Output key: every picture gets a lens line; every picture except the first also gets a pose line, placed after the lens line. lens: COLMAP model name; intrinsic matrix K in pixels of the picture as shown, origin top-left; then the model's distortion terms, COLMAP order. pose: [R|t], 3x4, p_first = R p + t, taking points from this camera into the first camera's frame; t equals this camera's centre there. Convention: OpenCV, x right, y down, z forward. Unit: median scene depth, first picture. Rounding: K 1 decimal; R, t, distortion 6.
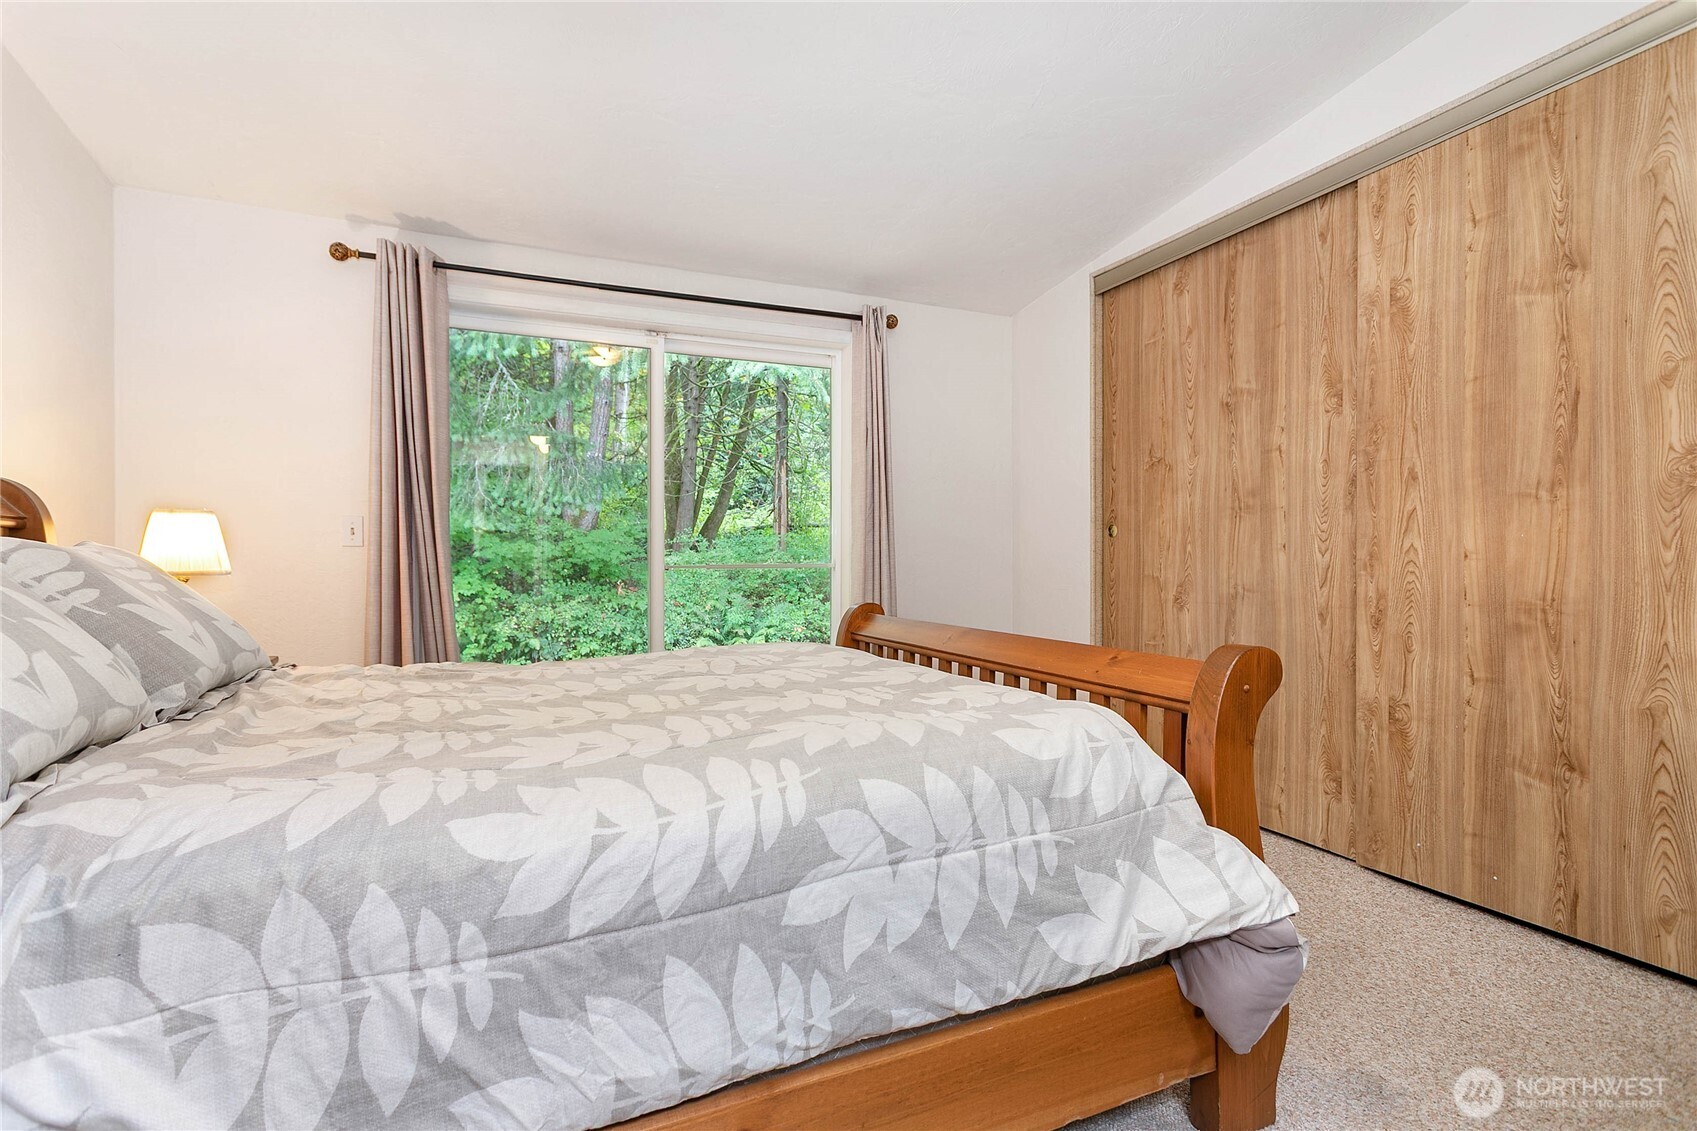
lens RADIAL K [[804.8, 0, 845.6], [0, 804.8, 555.2], [0, 0, 1]] dist [0.002020, 0.000207]
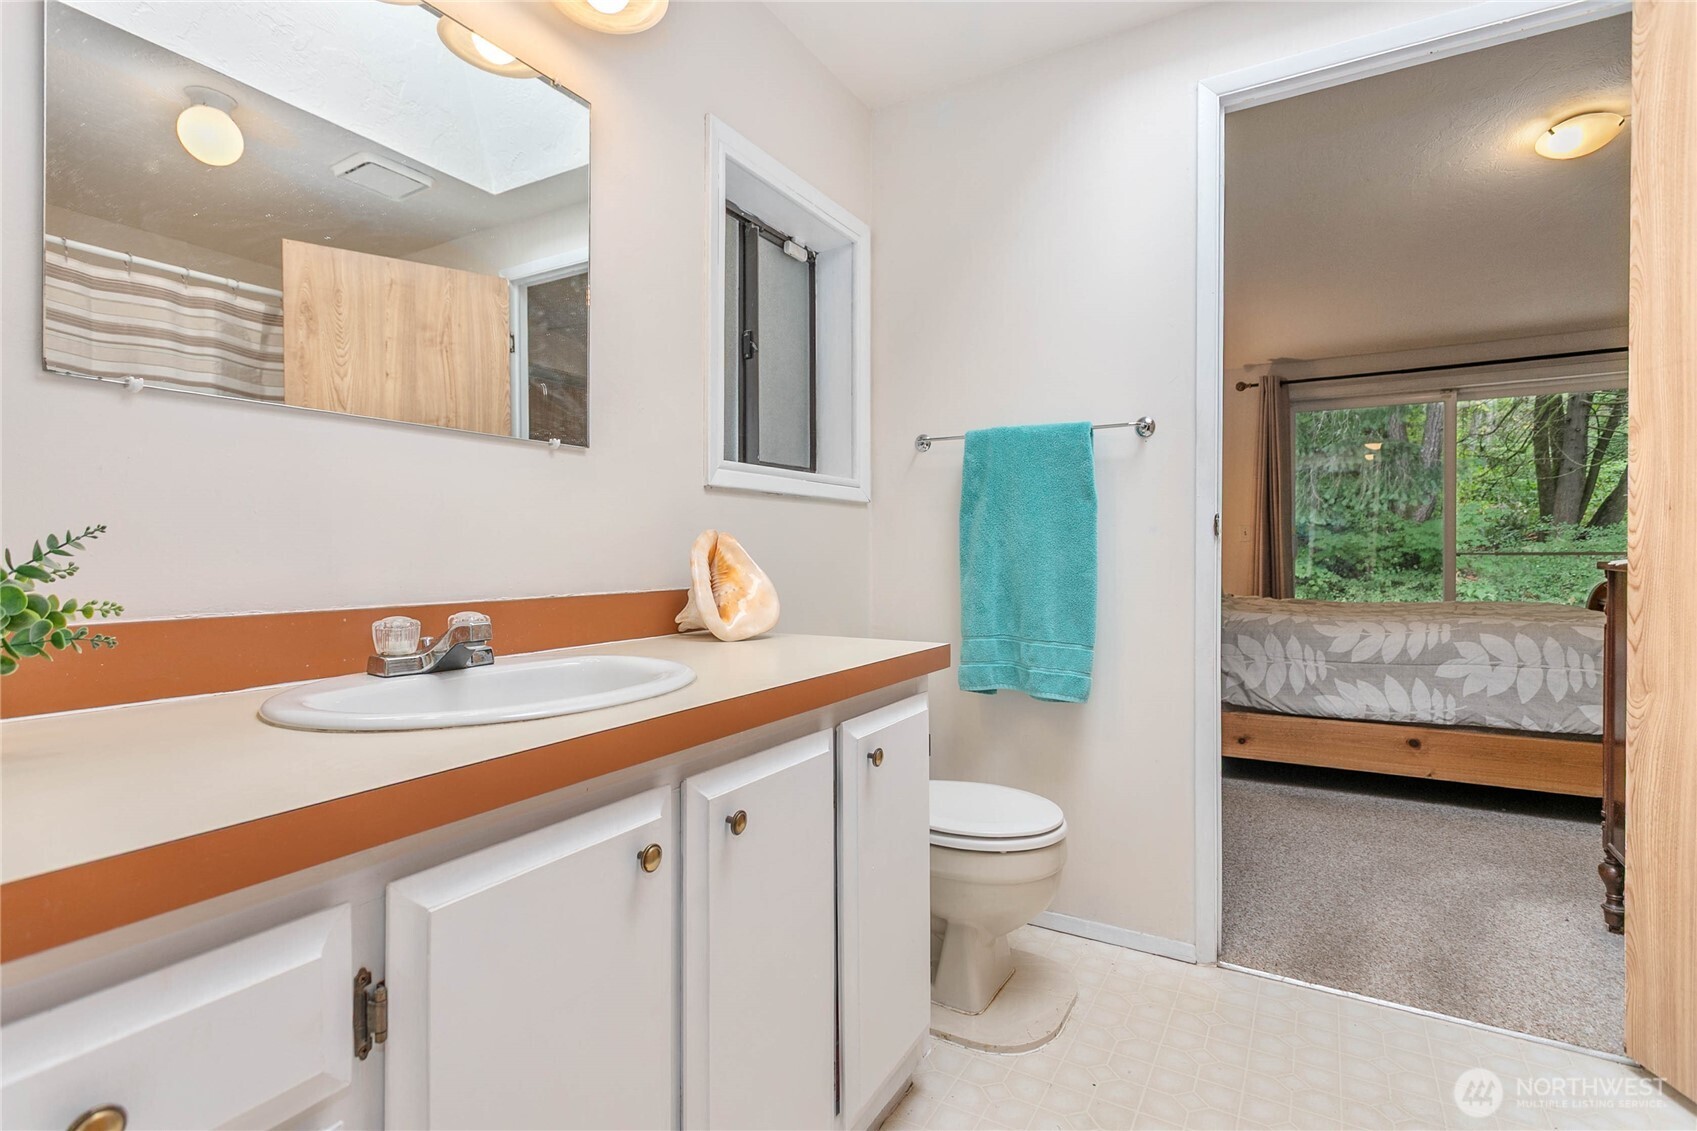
lens RADIAL K [[792.1, 0, 843.1], [0, 792.1, 563.0], [0, 0, 1]] dist [-0.000163, -0.000033]
pose [[0.575230, 0.014067, -0.817871, 0.838769], [0.004521, 0.999782, 0.020376, -0.006966], [0.817979, -0.015418, 0.575041, -1.943703]]
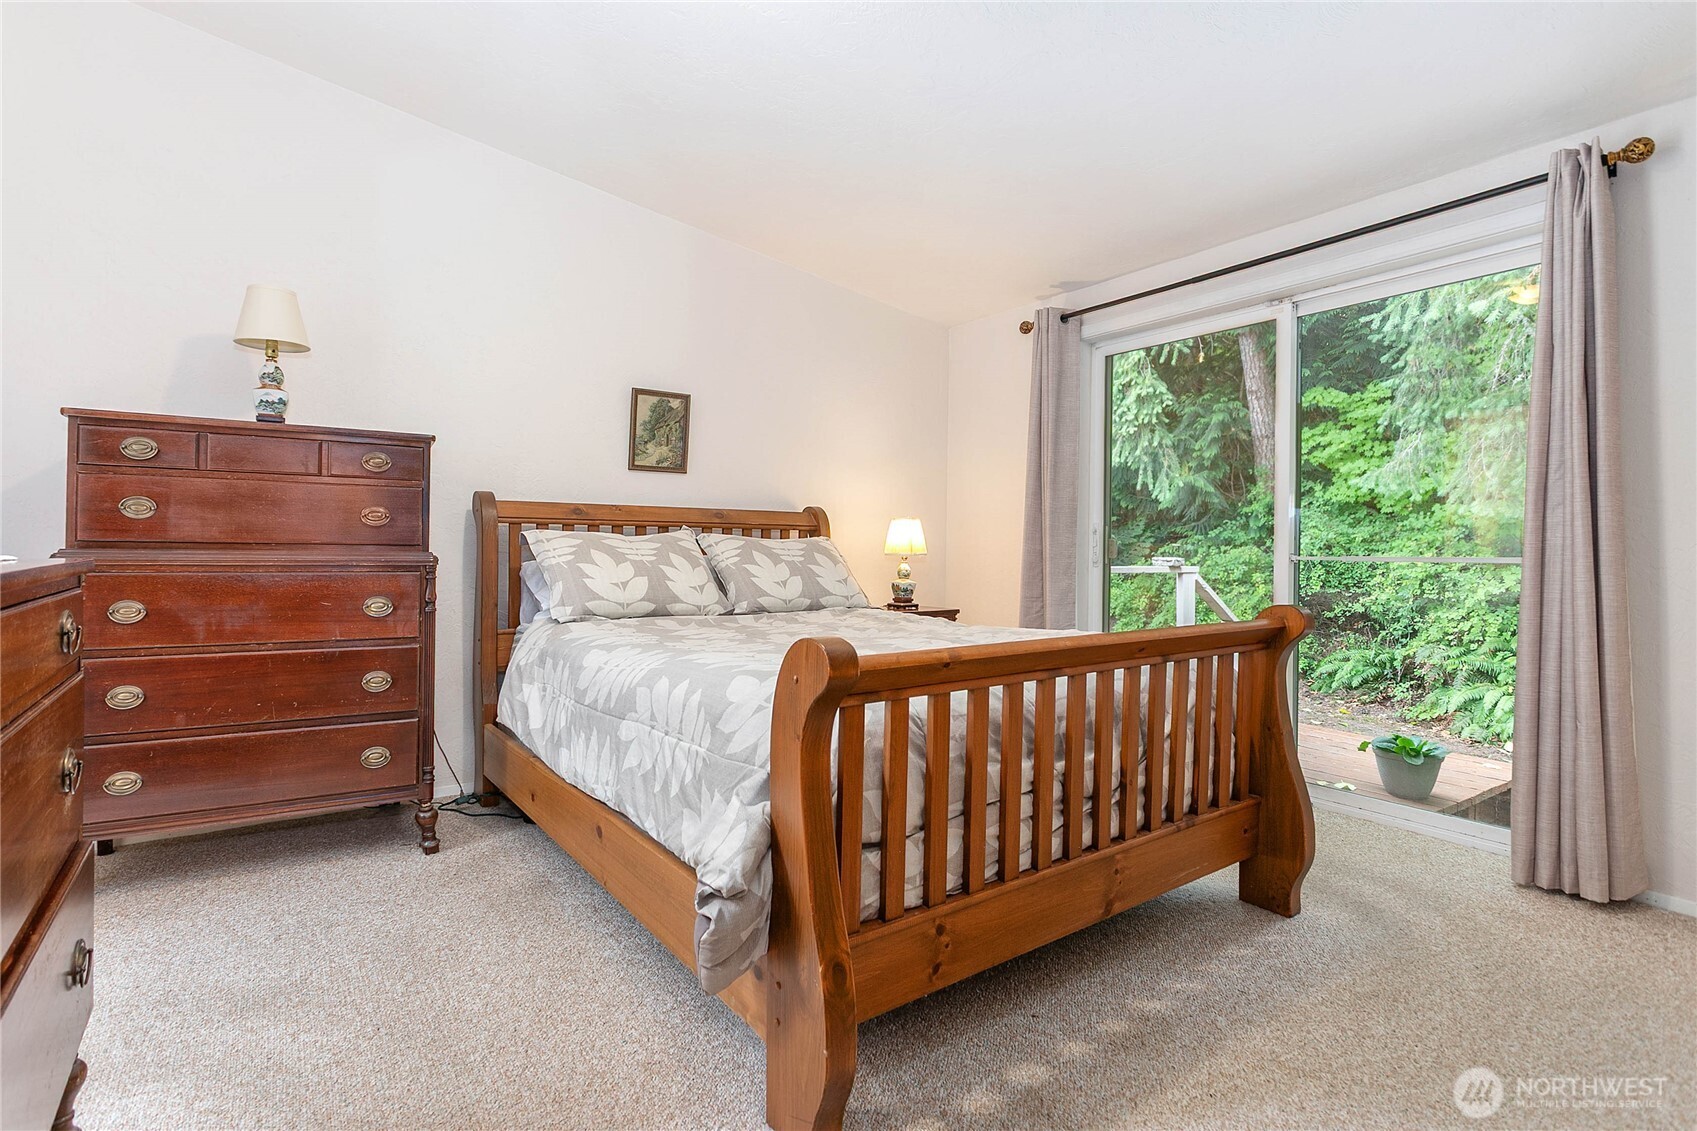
lens RADIAL K [[804.8, 0, 845.6], [0, 804.8, 555.2], [0, 0, 1]] dist [0.002020, 0.000207]
pose [[0.210831, 0.011502, -0.977455, 1.555835], [-0.007432, 0.999921, 0.010163, 0.013083], [0.977494, 0.005121, 0.210900, 0.933279]]
